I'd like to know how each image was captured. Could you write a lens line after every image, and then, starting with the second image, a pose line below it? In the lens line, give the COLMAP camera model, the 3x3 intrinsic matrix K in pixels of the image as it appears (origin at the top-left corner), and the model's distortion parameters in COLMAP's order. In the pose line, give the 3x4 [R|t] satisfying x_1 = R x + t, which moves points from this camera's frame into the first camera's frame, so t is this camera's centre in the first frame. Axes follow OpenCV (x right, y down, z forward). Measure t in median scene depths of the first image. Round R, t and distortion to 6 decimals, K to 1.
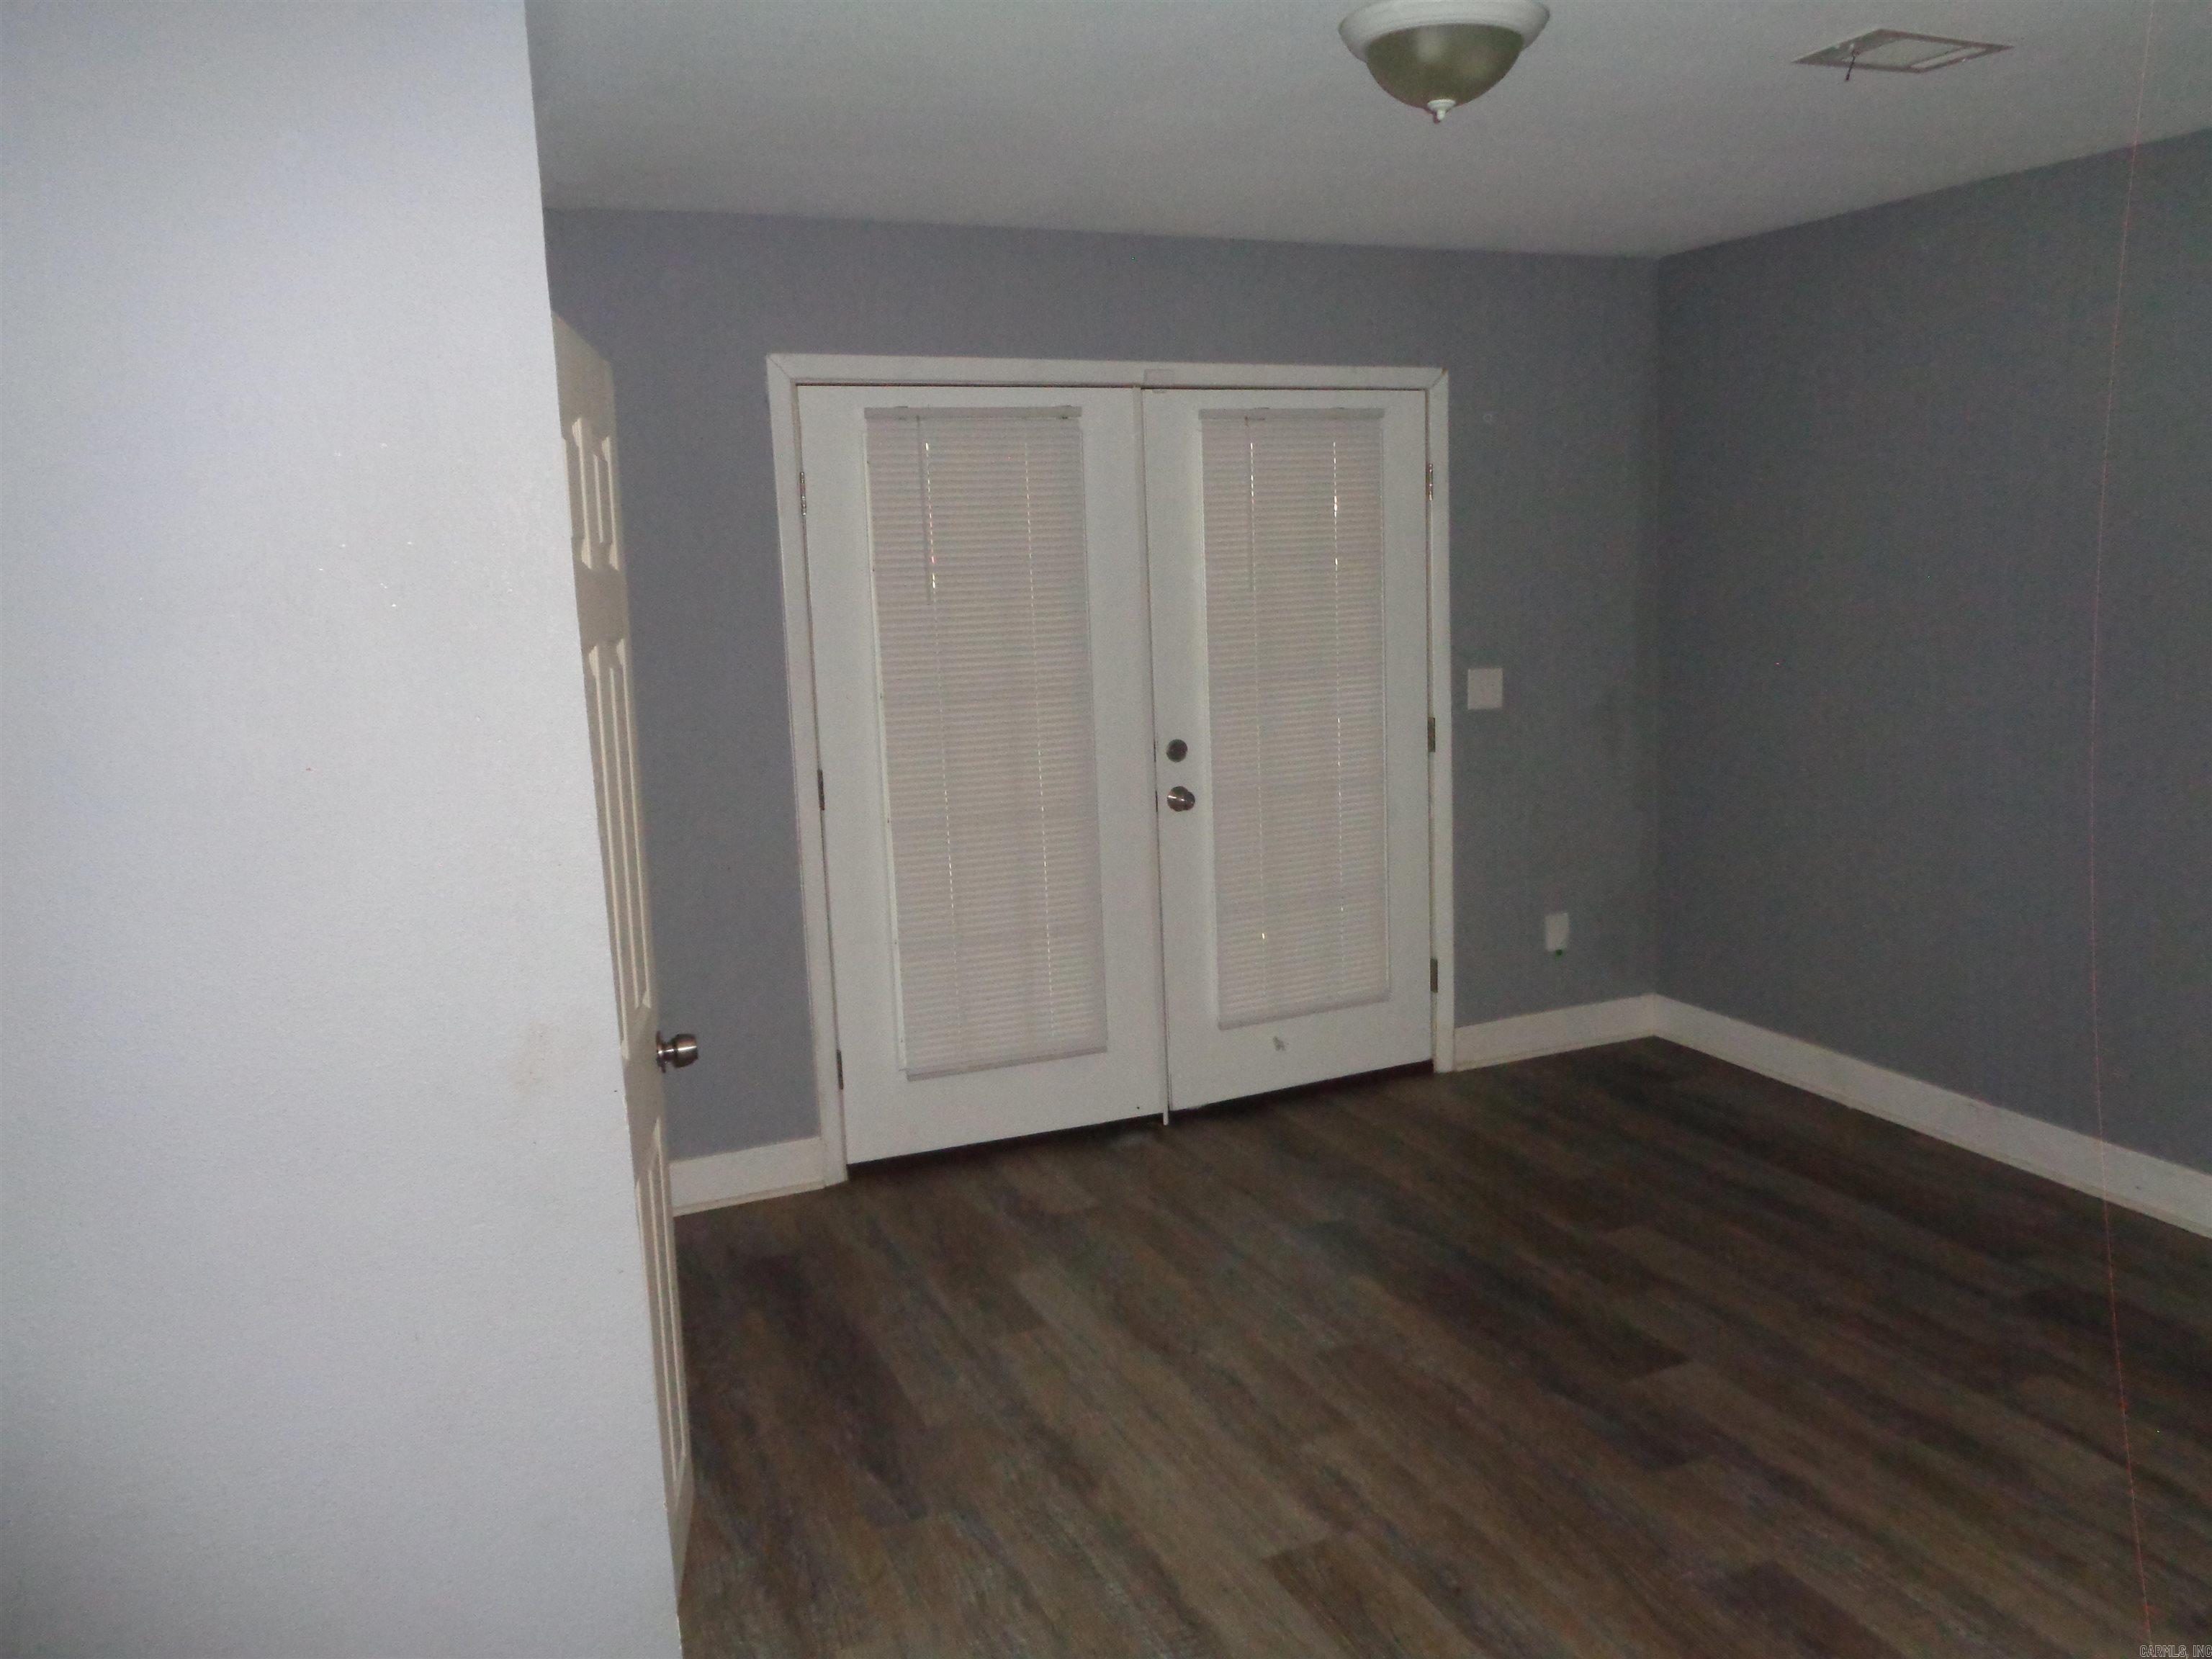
lens RADIAL K [[1663.2, 0, 1097.4], [0, 1663.2, 831.5], [0, 0, 1]] dist [0.006513, -0.001113]
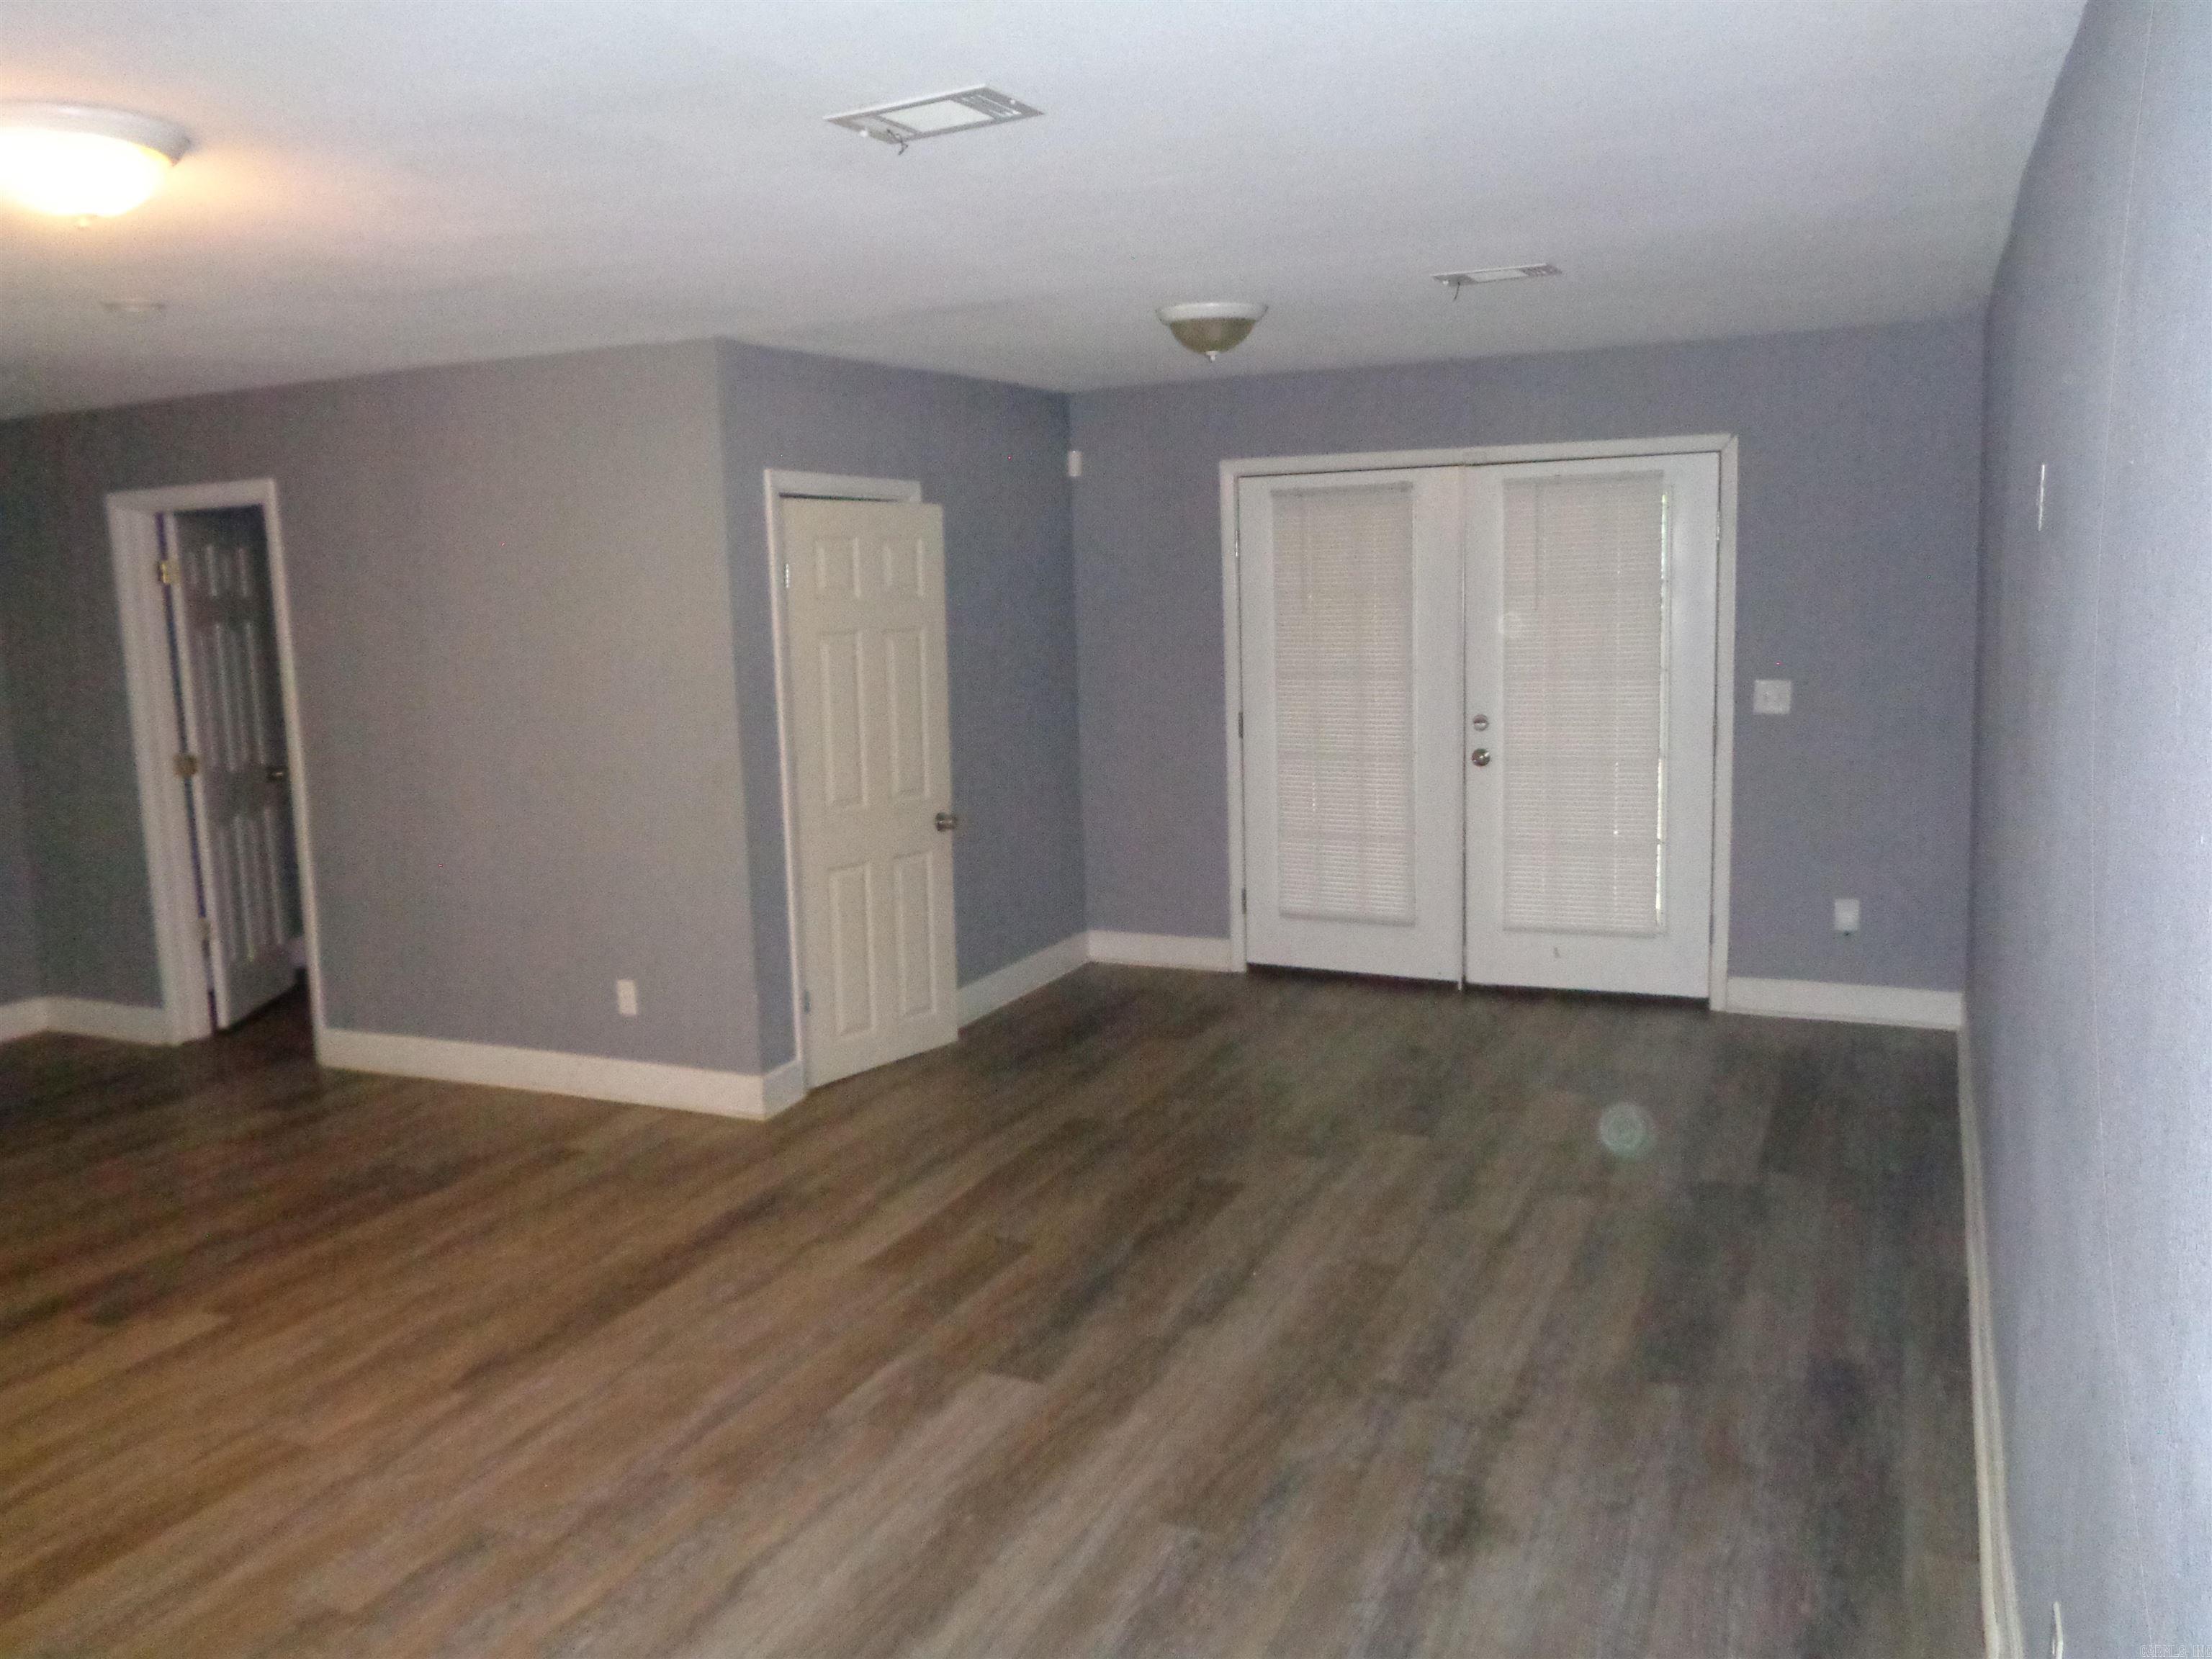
lens RADIAL K [[1663.2, 0, 1089.3], [0, 1663.2, 827.4], [0, 0, 1]] dist [0.006513, -0.001113]
pose [[0.651344, 0.128070, -0.747896, 0.887454], [-0.119447, 0.990670, 0.065616, -0.013744], [0.749322, 0.046595, 0.660565, -0.163988]]
